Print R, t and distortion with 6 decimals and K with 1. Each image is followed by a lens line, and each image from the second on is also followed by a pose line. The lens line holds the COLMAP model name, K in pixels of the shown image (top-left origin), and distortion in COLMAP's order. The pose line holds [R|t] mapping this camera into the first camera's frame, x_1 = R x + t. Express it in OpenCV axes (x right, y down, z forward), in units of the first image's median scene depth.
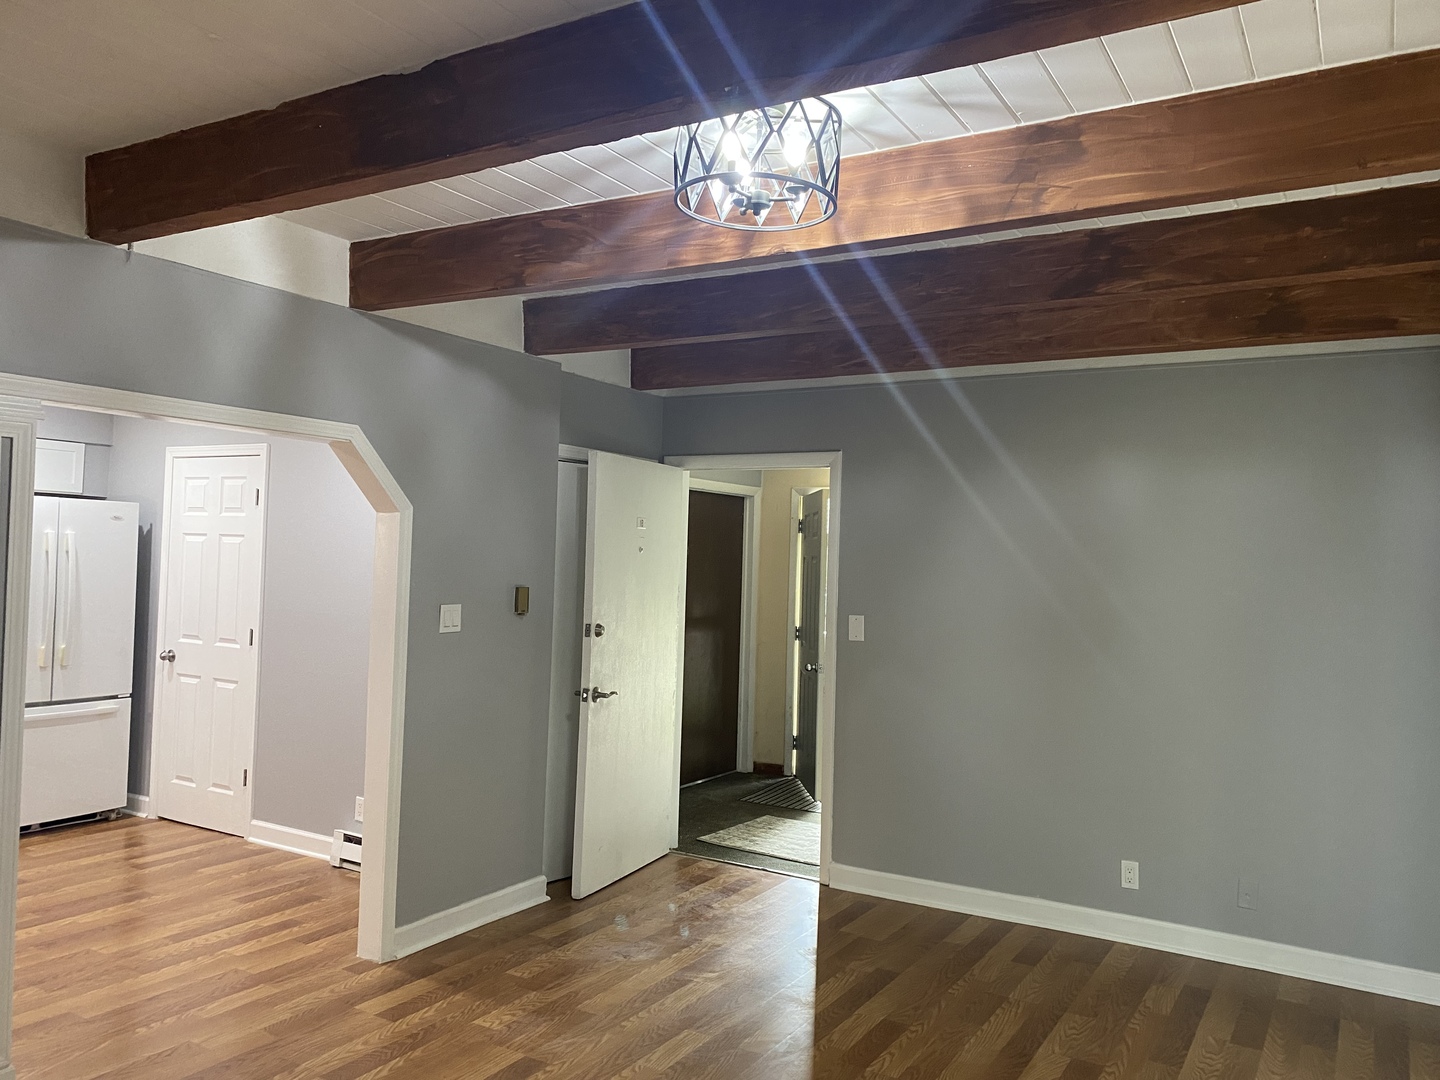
lens RADIAL K [[1104.6, 0, 720.0], [0, 1104.6, 540.0], [0, 0, 1]] dist [-0.004831, -0.001654]
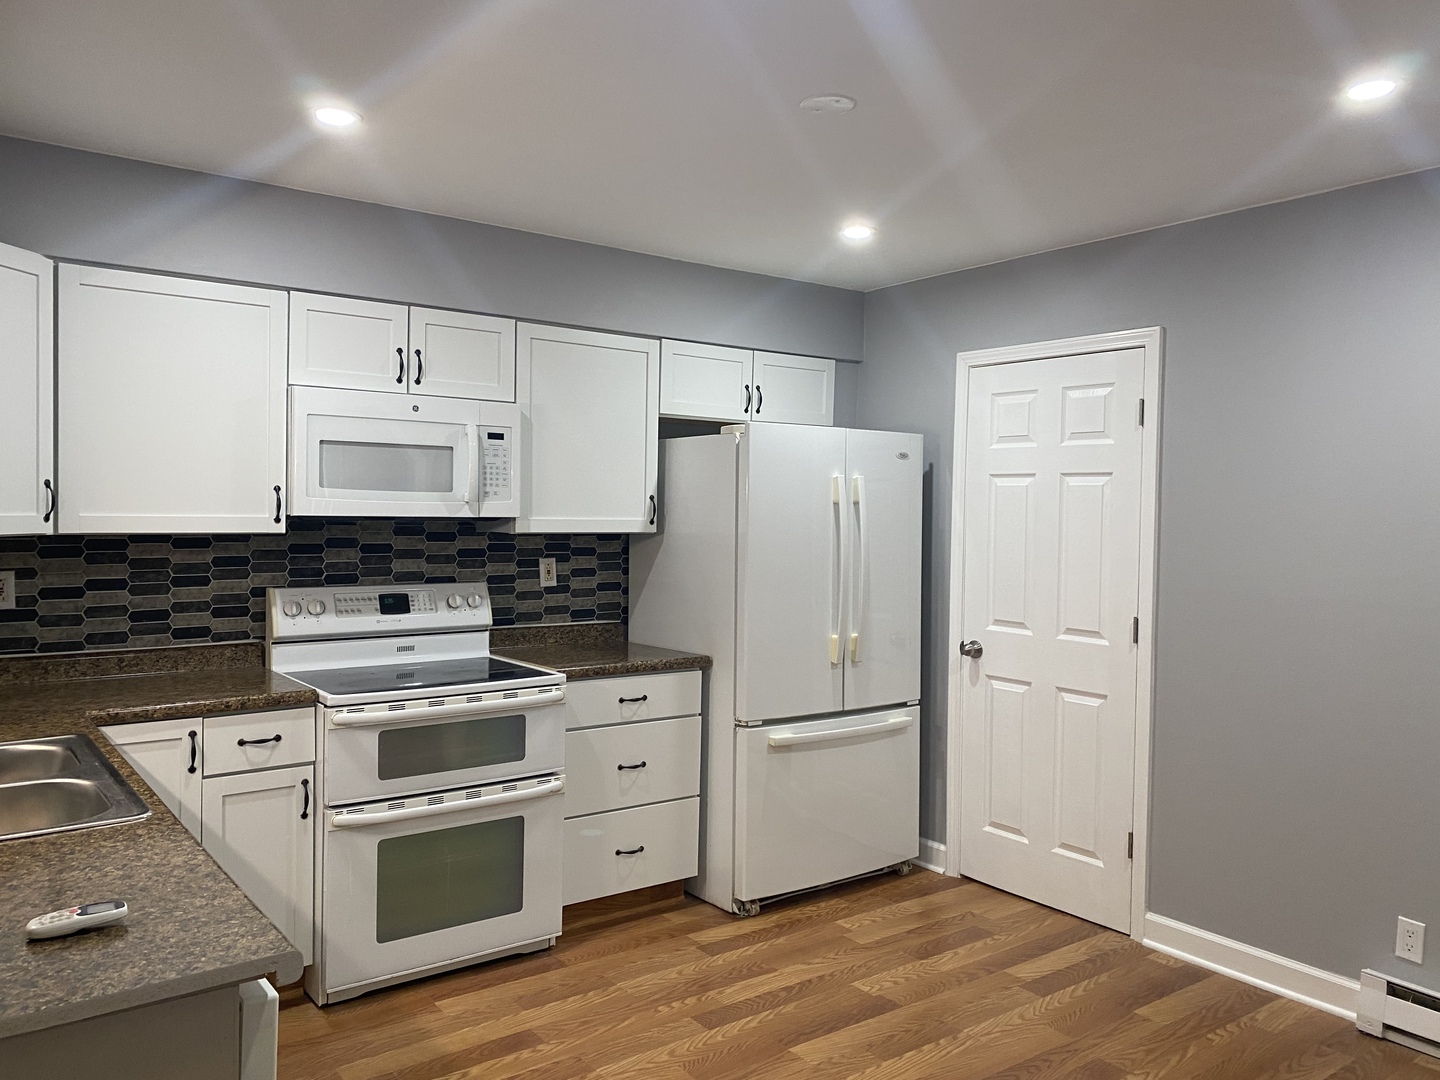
lens RADIAL K [[1096.7, 0, 720.0], [0, 1096.7, 540.0], [0, 0, 1]] dist [0.097730, -0.123806]
pose [[0.921197, -0.007246, -0.389029, -0.389201], [0.023653, 0.999020, 0.037402, 0.005236], [0.388377, -0.043656, 0.920466, 0.303575]]
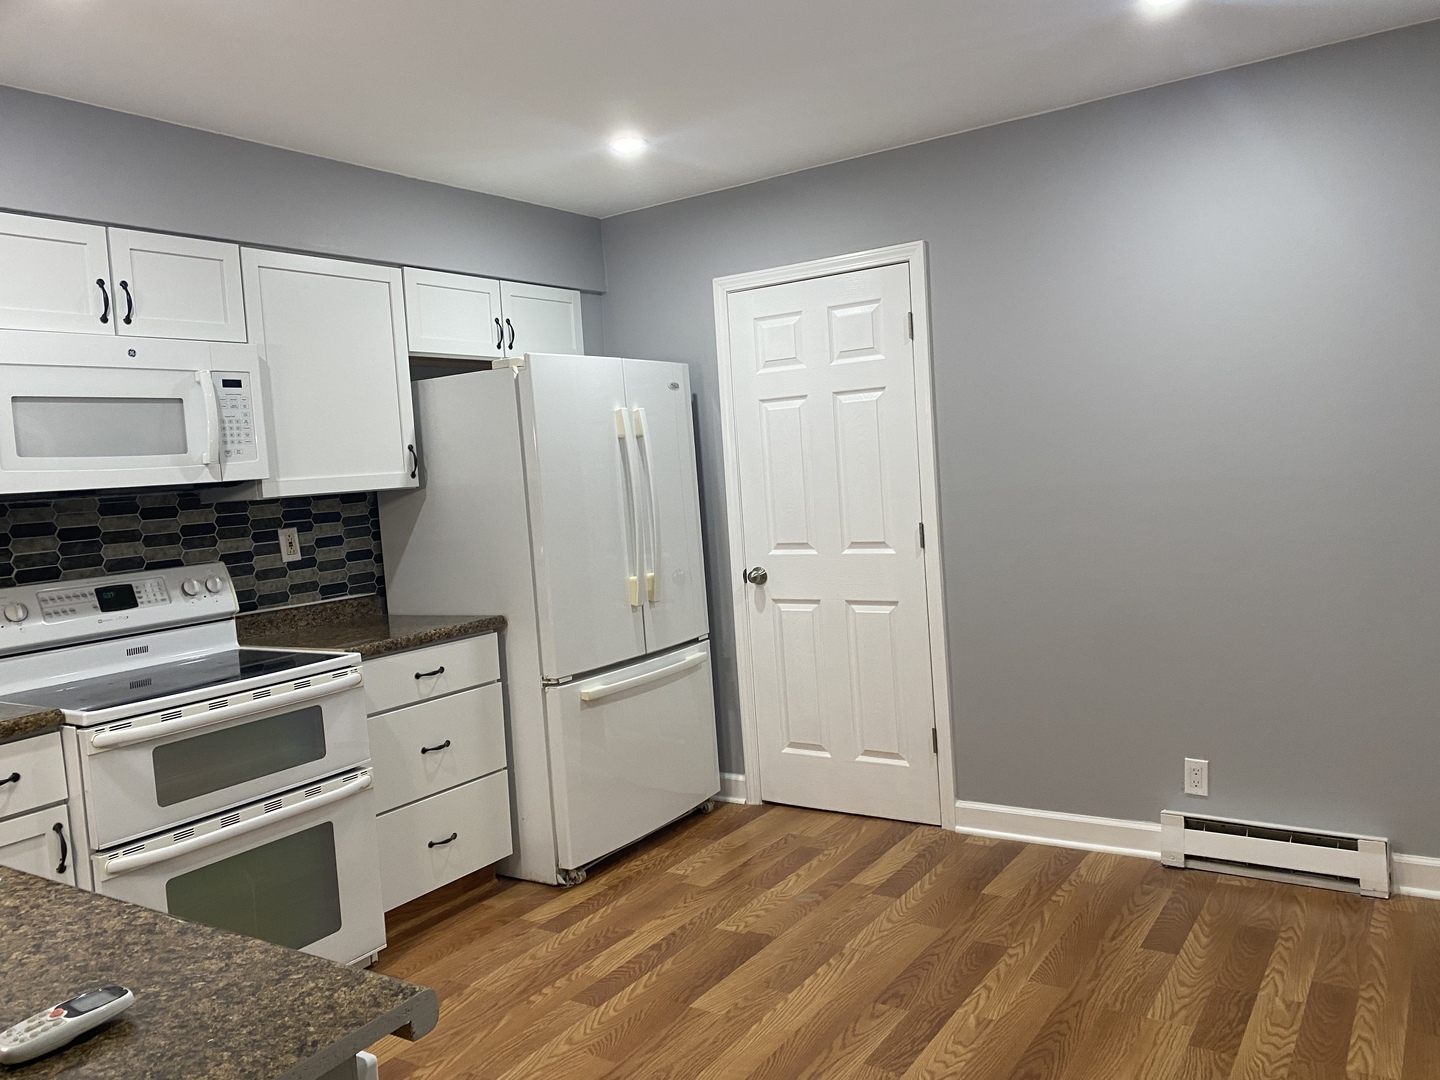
lens RADIAL K [[1103.3, 0, 714.0], [0, 1103.3, 524.9], [0, 0, 1]] dist [0.056196, -0.067543]
pose [[0.993148, -0.098354, -0.063122, -0.499188], [0.103096, 0.991697, 0.076871, 0.016509], [0.055038, -0.082852, 0.995041, 0.314805]]
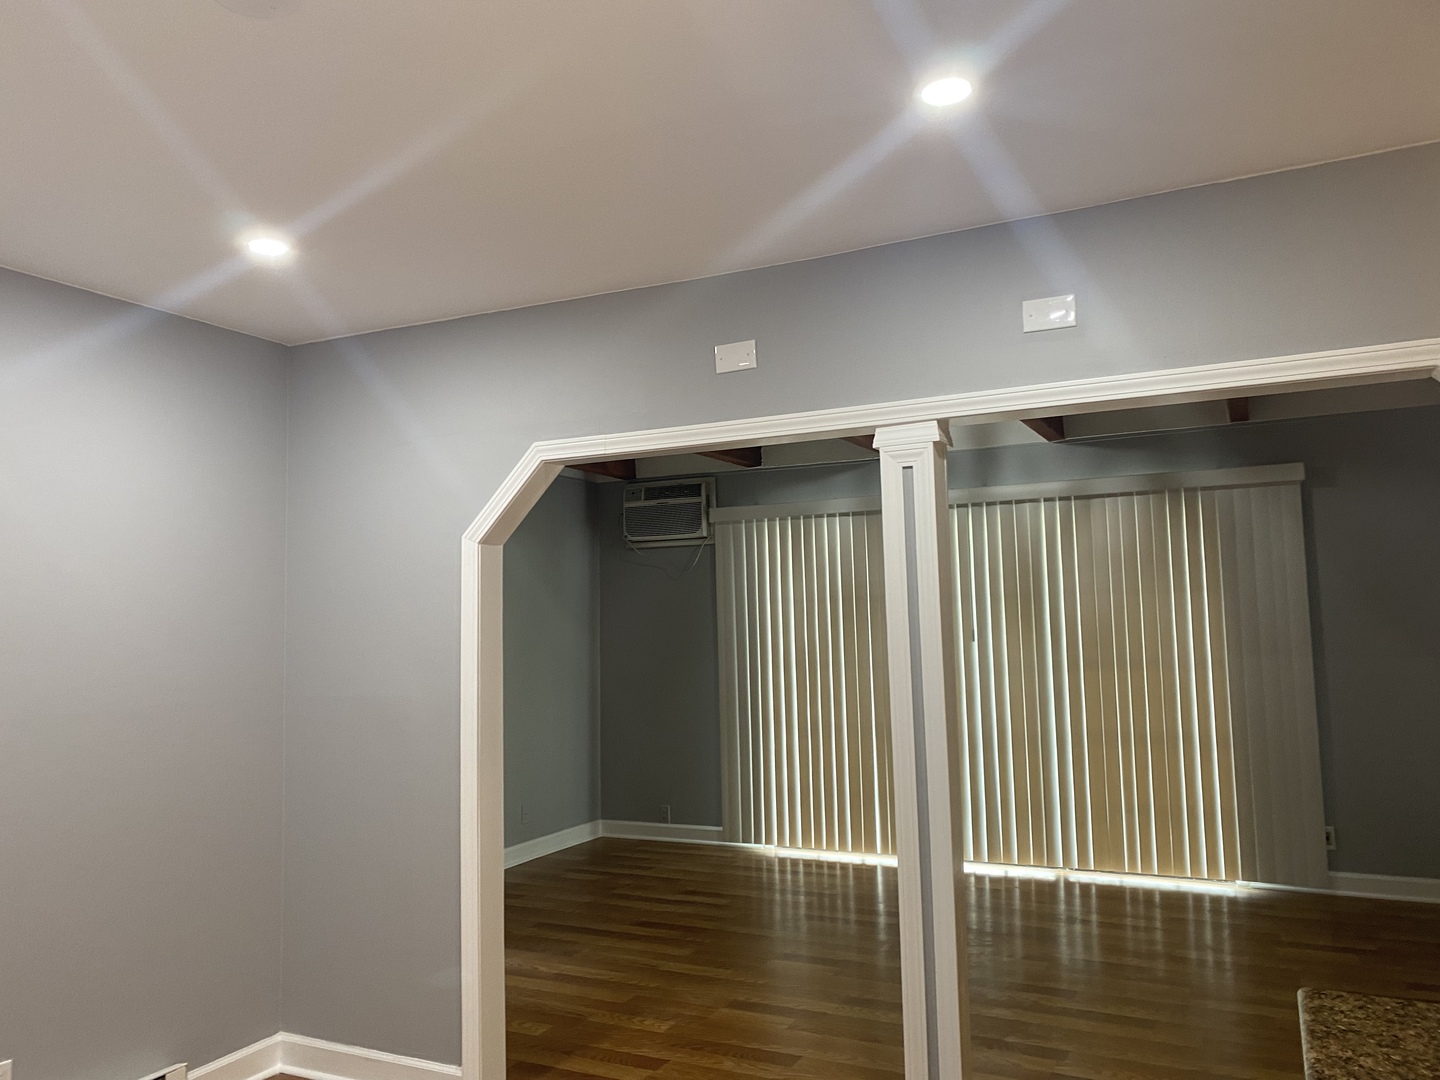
lens RADIAL K [[1096.7, 0, 720.0], [0, 1096.7, 540.0], [0, 0, 1]] dist [0.097730, -0.123806]
pose [[-0.080833, 0.048079, 0.995567, -0.808783], [-0.005912, 0.998795, -0.048714, 0.008507], [-0.996710, -0.009823, -0.080452, 0.633221]]
